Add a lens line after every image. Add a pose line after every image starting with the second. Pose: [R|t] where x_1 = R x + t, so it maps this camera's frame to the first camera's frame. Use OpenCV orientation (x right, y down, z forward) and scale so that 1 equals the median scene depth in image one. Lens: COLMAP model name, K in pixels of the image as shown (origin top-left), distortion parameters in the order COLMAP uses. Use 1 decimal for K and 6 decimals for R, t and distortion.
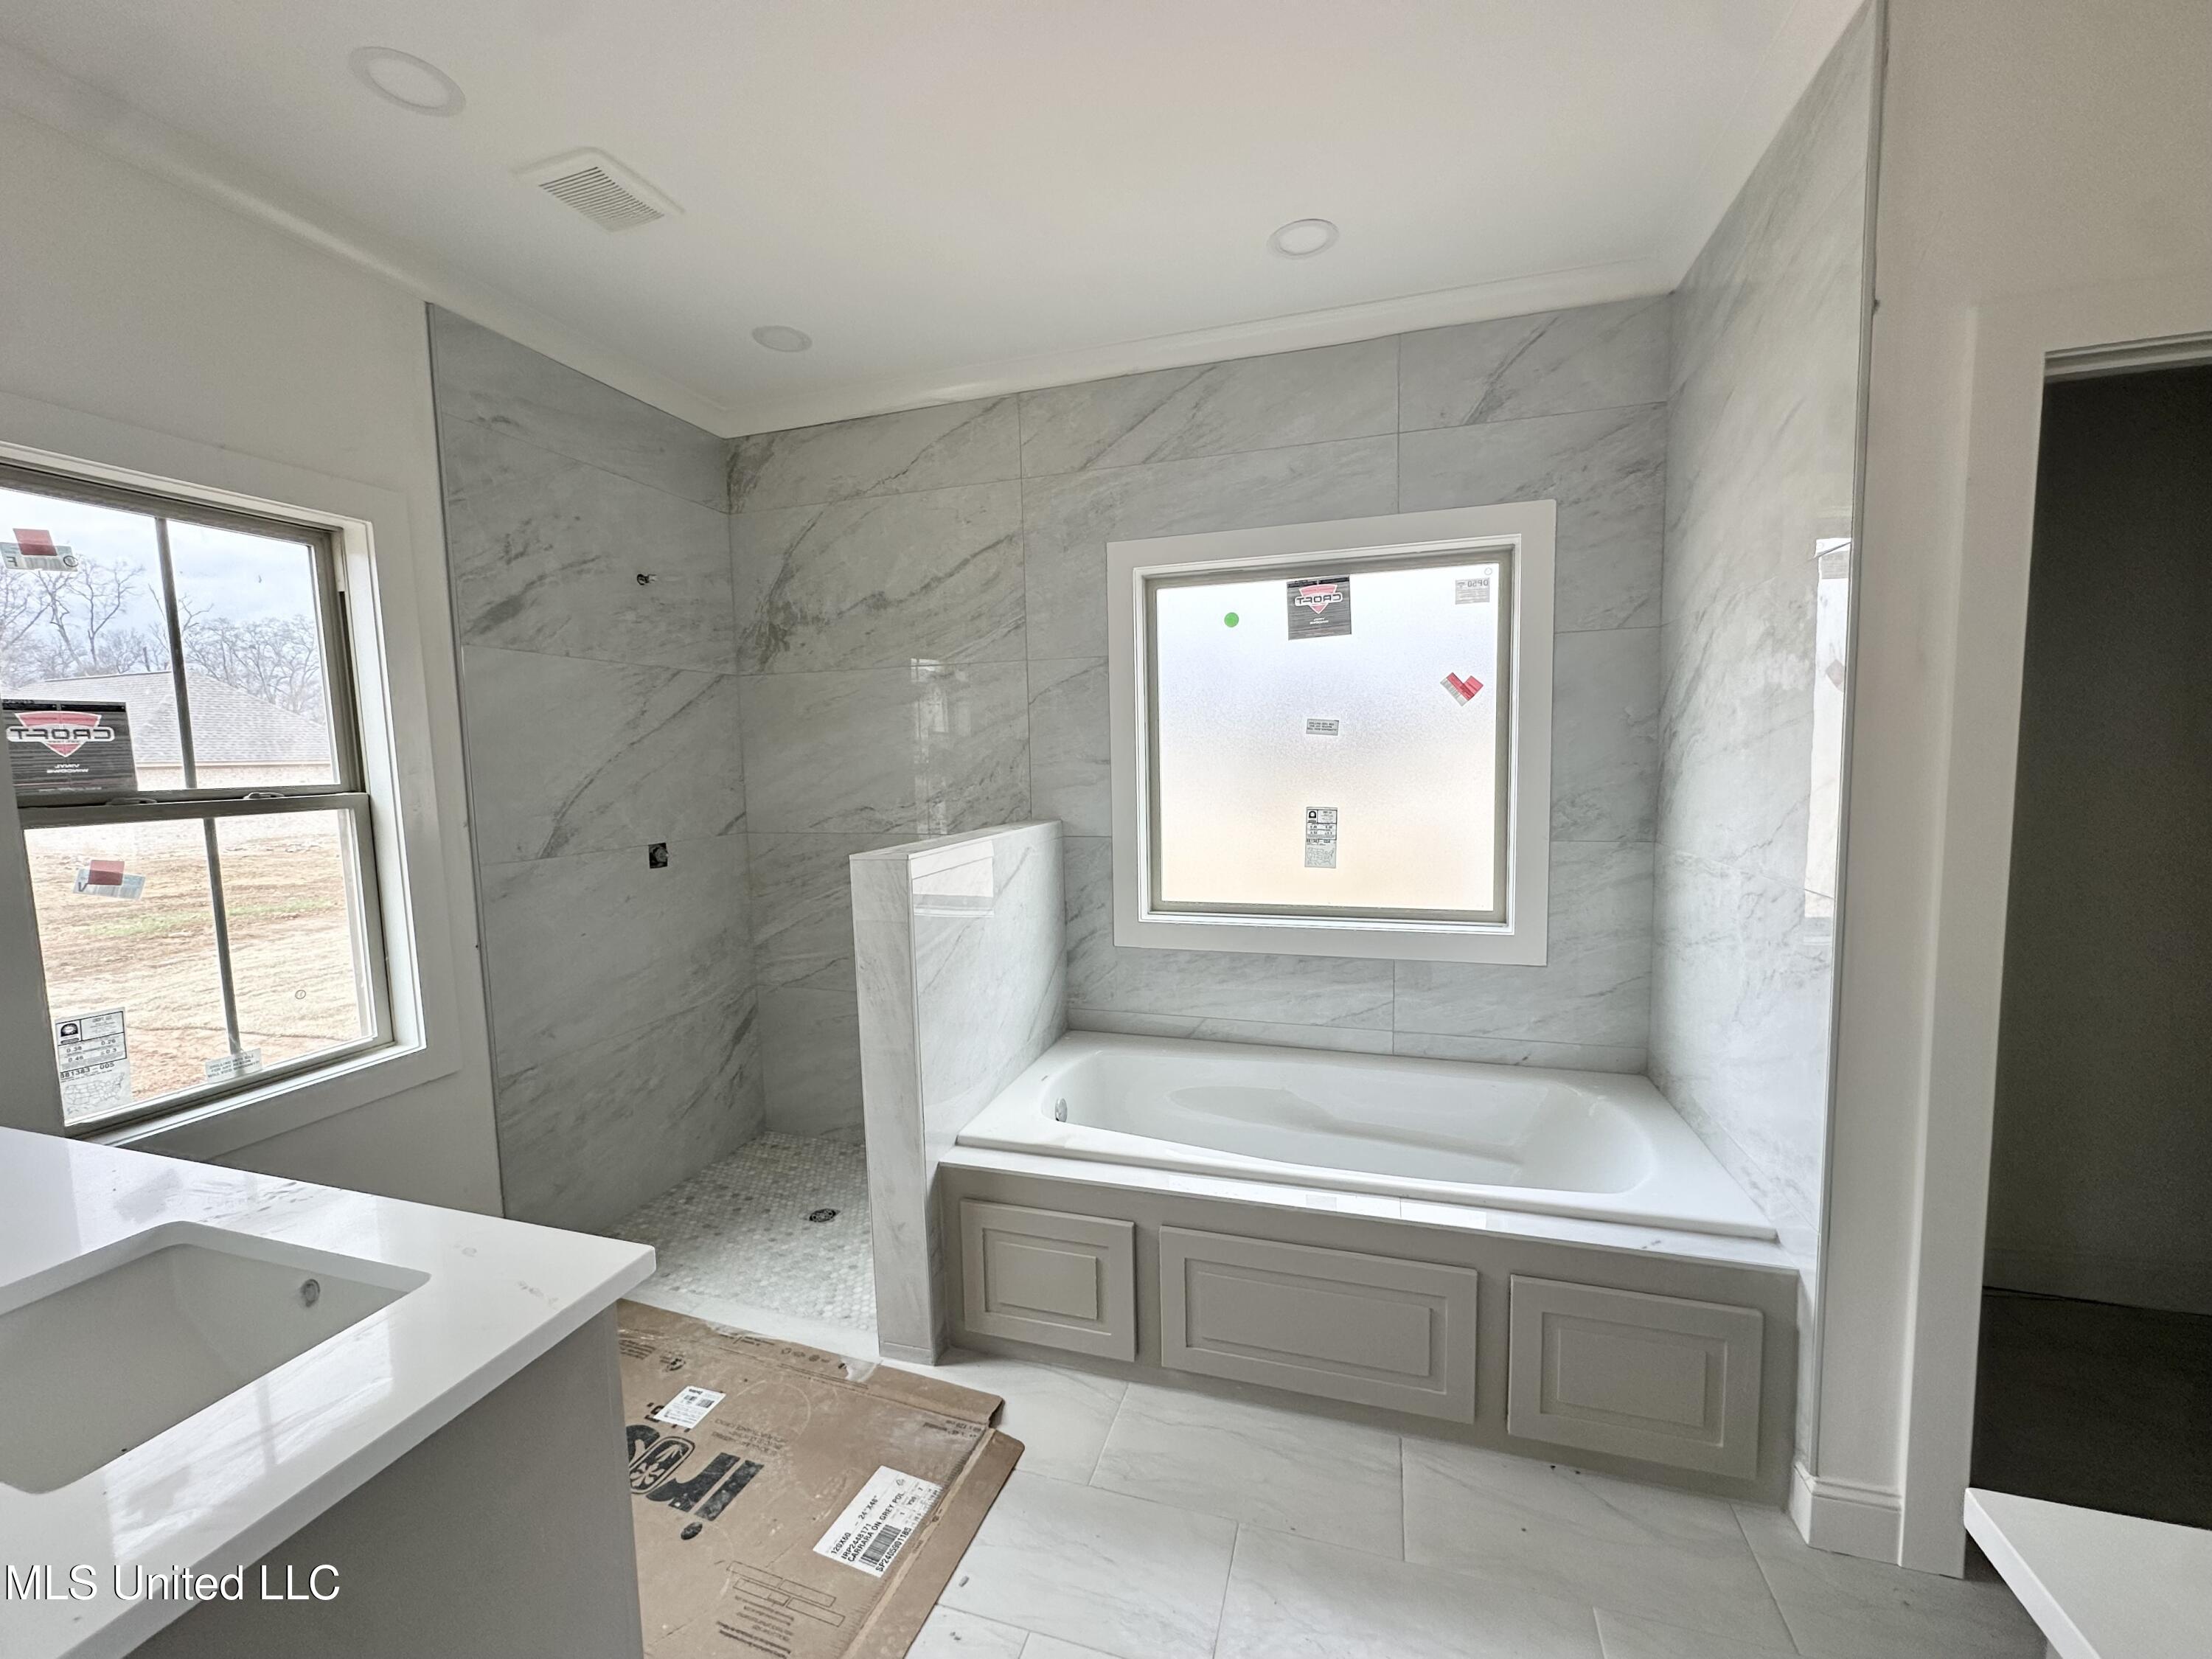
lens RADIAL K [[888.1, 0, 1106.0], [0, 888.1, 829.5], [0, 0, 1]] dist [0.001853, 0.000440]
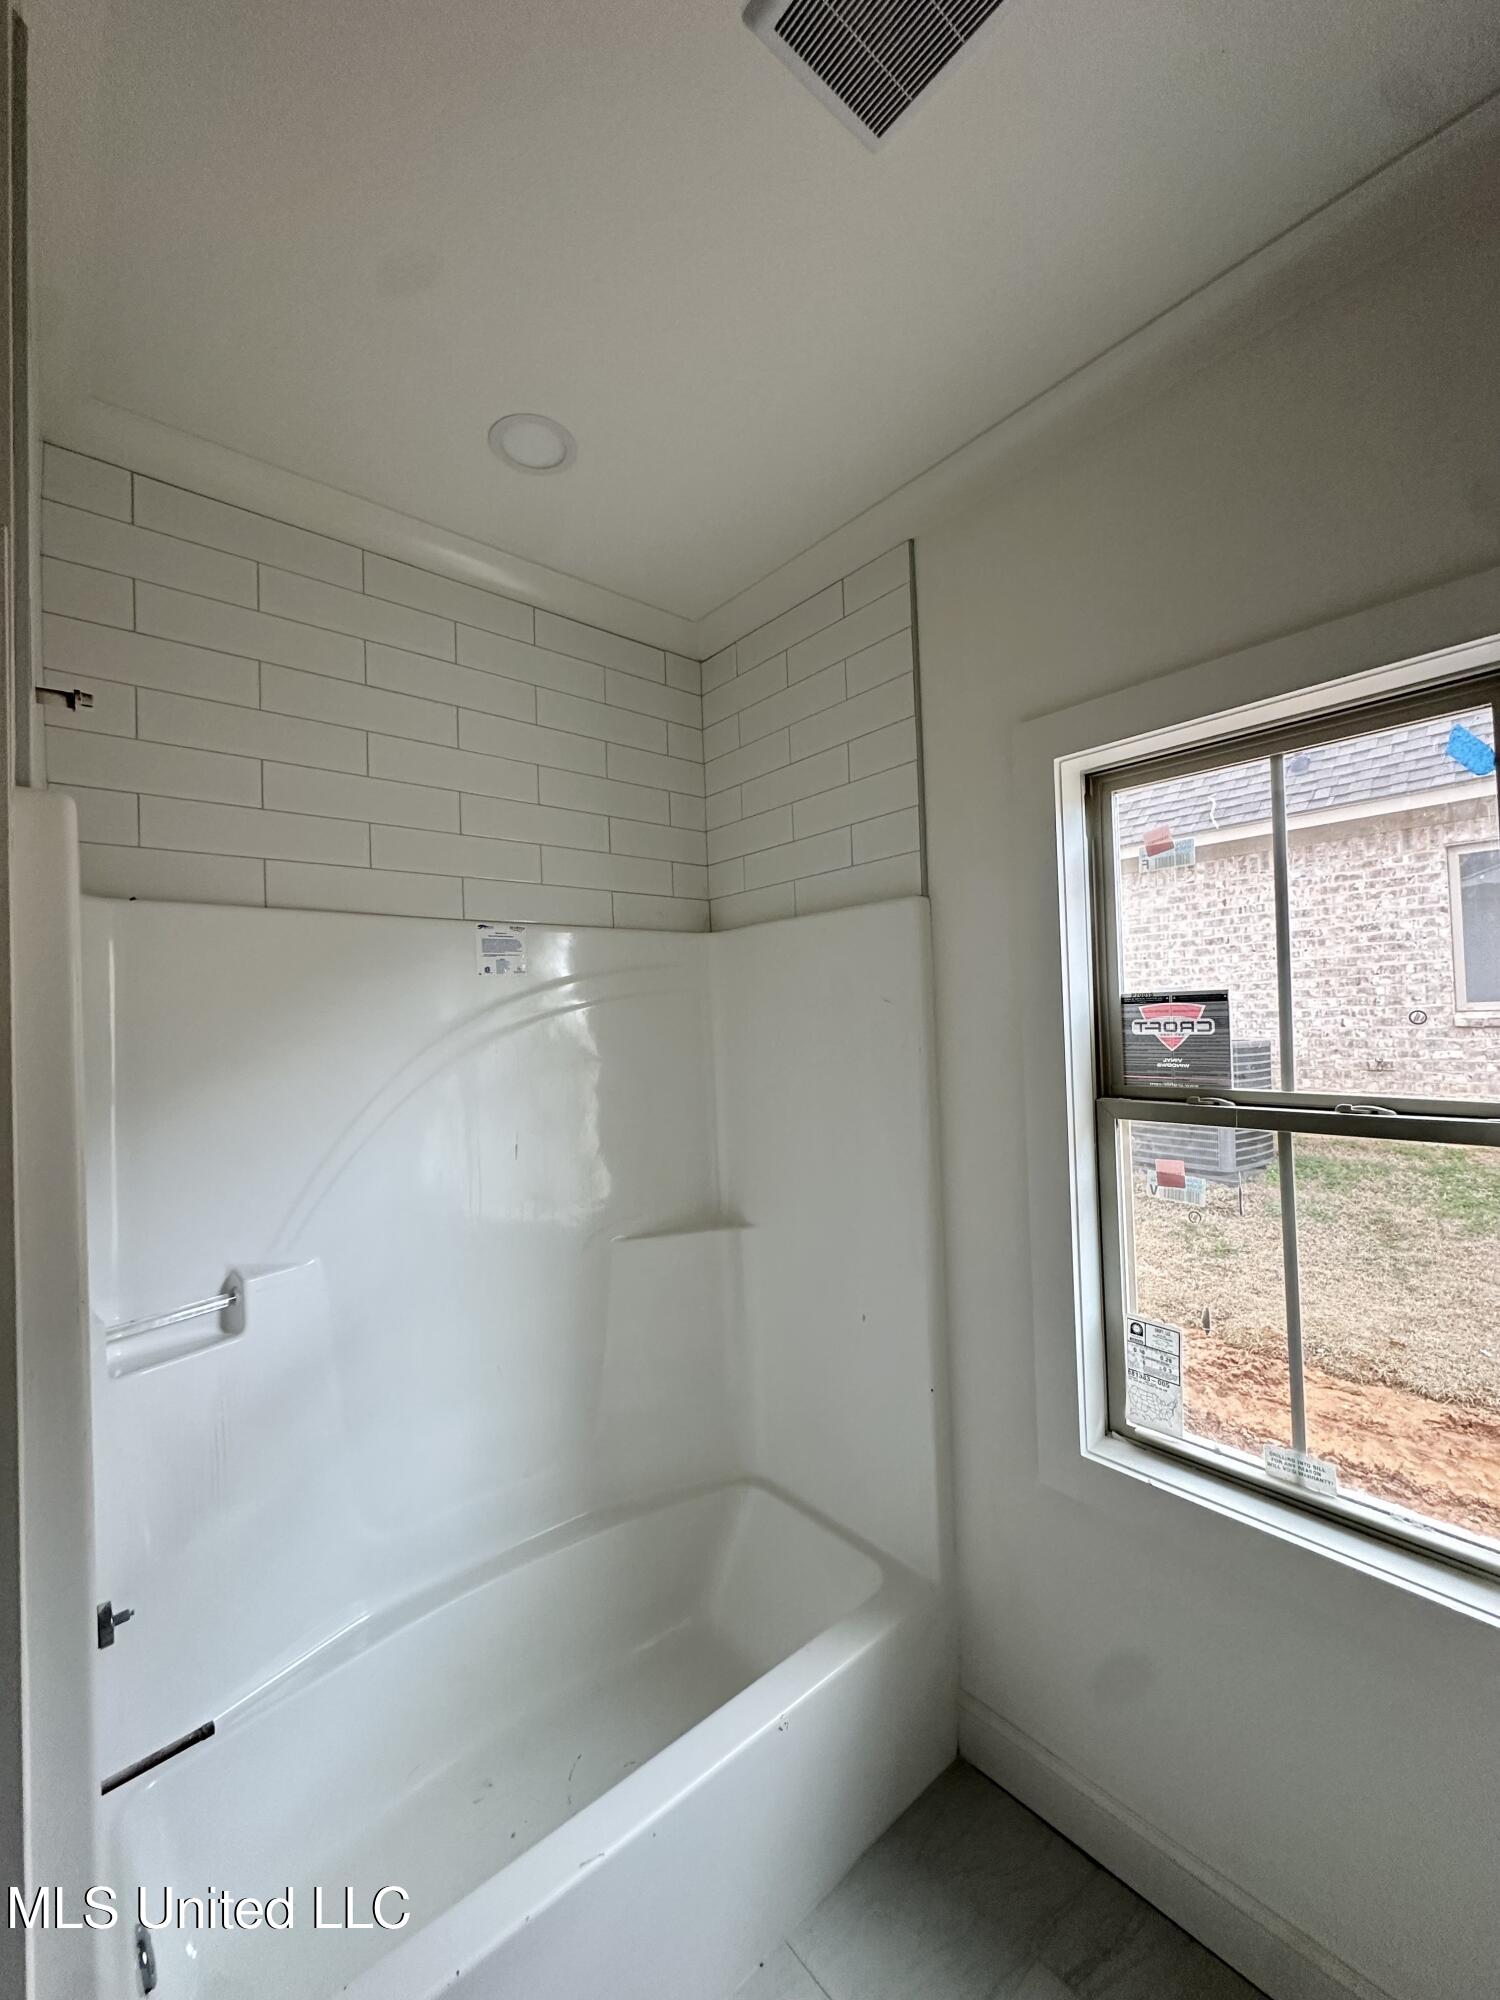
lens RADIAL K [[803.0, 0, 750.0], [0, 803.0, 1000.0], [0, 0, 1]] dist [0.001853, 0.000440]
pose [[-0.540700, 0.049251, -0.839772, -0.199499], [-0.010188, 0.997828, 0.065080, -0.183353], [0.841154, 0.043744, -0.539024, 1.060353]]
